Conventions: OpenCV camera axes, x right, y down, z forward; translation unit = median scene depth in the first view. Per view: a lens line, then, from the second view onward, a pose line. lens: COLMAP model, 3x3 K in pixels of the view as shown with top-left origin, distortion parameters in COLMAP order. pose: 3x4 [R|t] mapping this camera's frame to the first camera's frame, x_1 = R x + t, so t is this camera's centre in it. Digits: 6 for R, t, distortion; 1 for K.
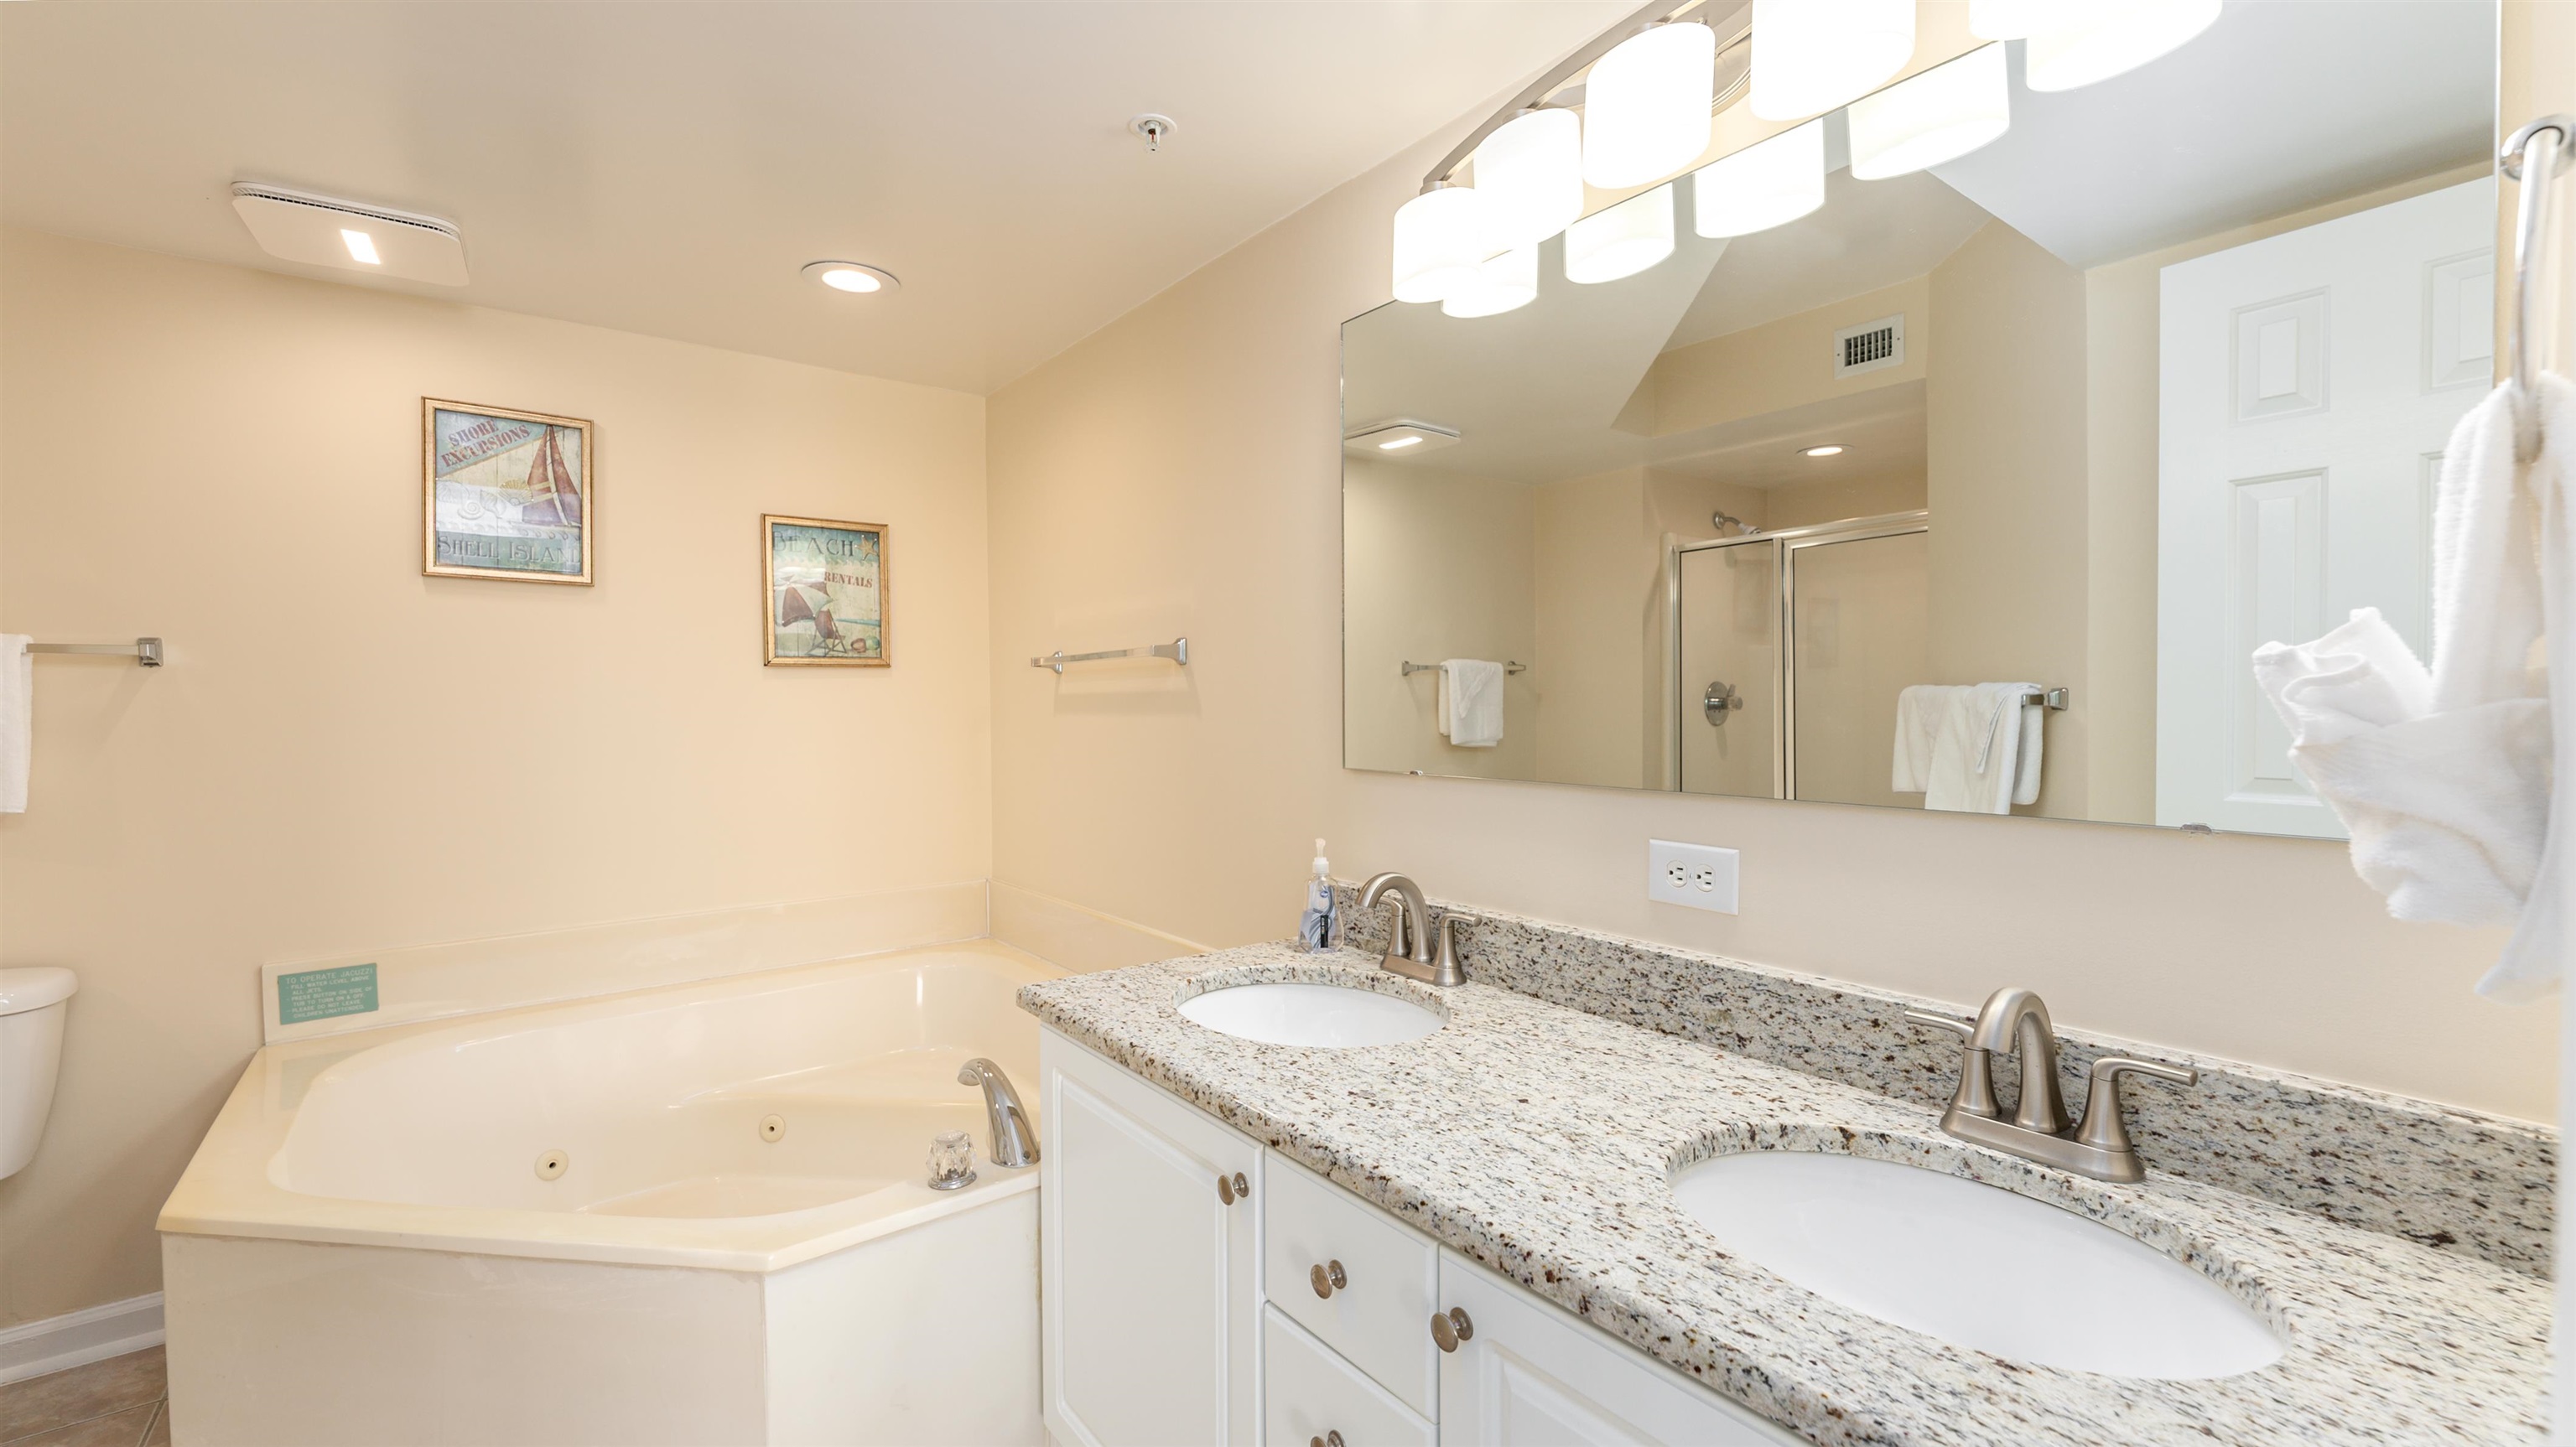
lens RADIAL K [[996.6, 0, 1272.9], [0, 996.6, 717.3], [0, 0, 1]] dist [0.001600, 0.000050]
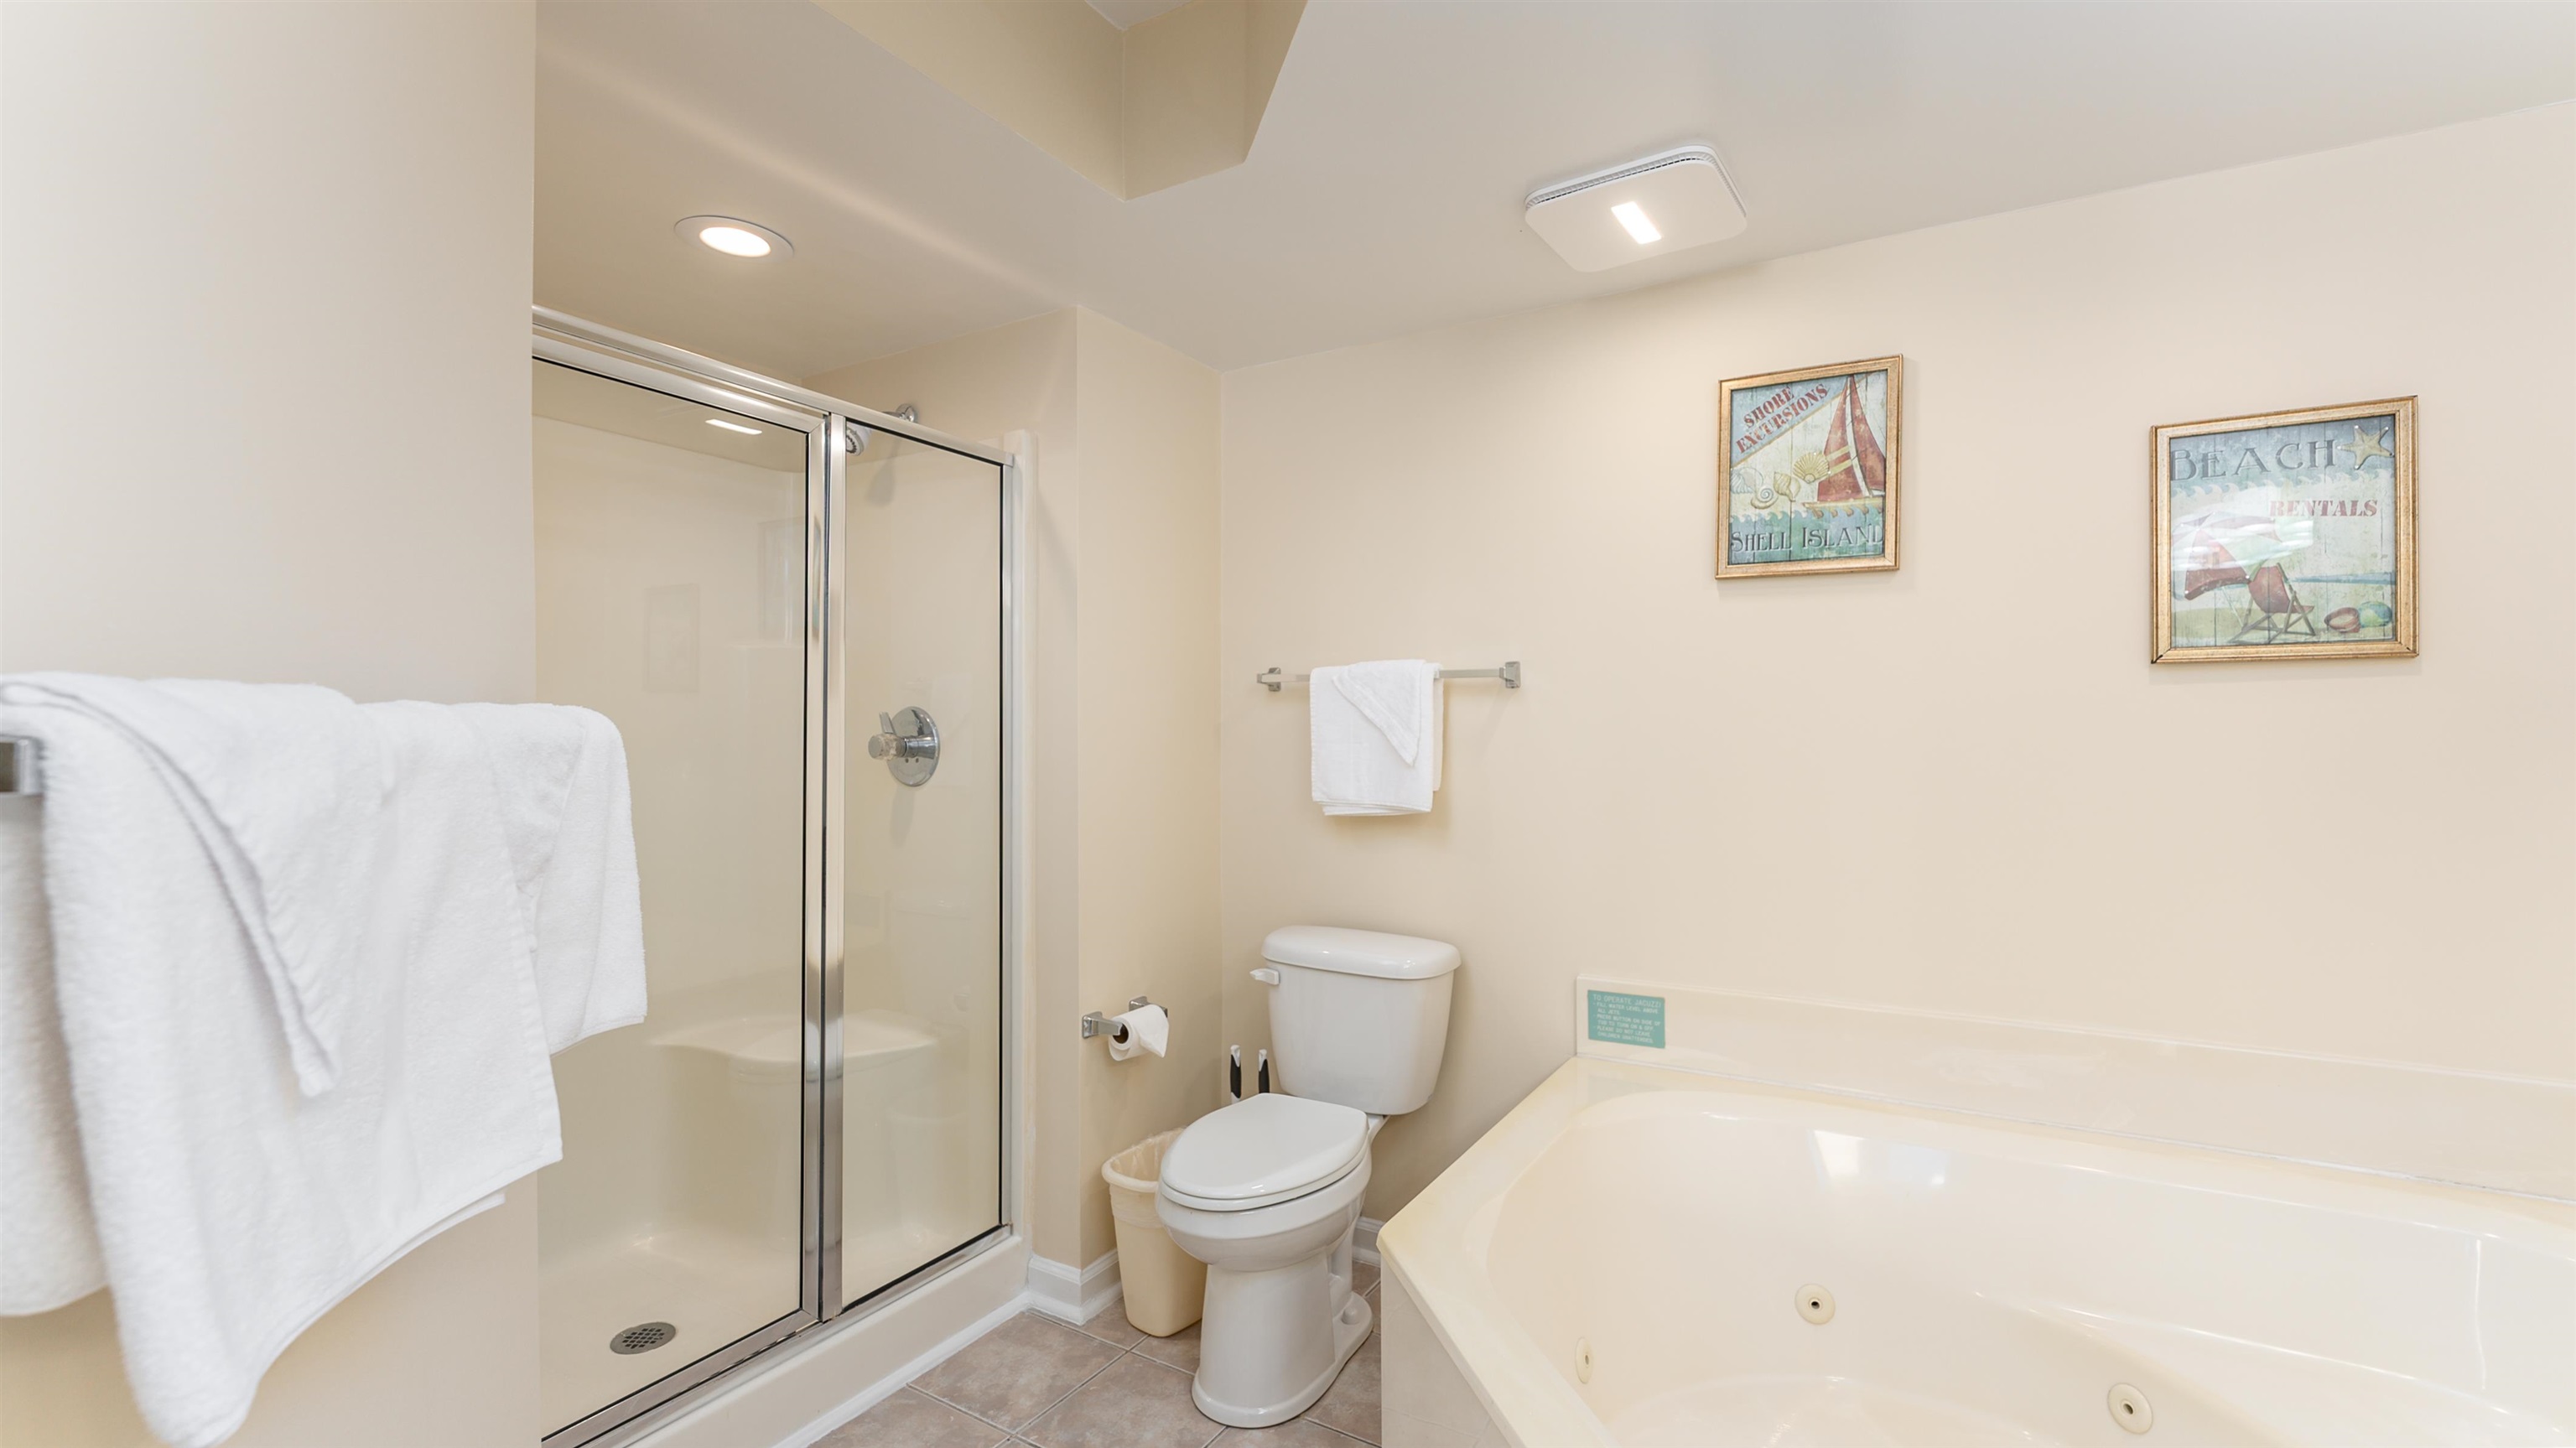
lens RADIAL K [[1085.2, 0, 1293.5], [0, 1085.2, 741.8], [0, 0, 1]] dist [-0.001161, -0.000501]
pose [[0.366146, 0.011607, -0.930485, -0.071932], [-0.019398, 0.999800, 0.004839, 0.006642], [0.930355, 0.016278, 0.366298, 0.265361]]
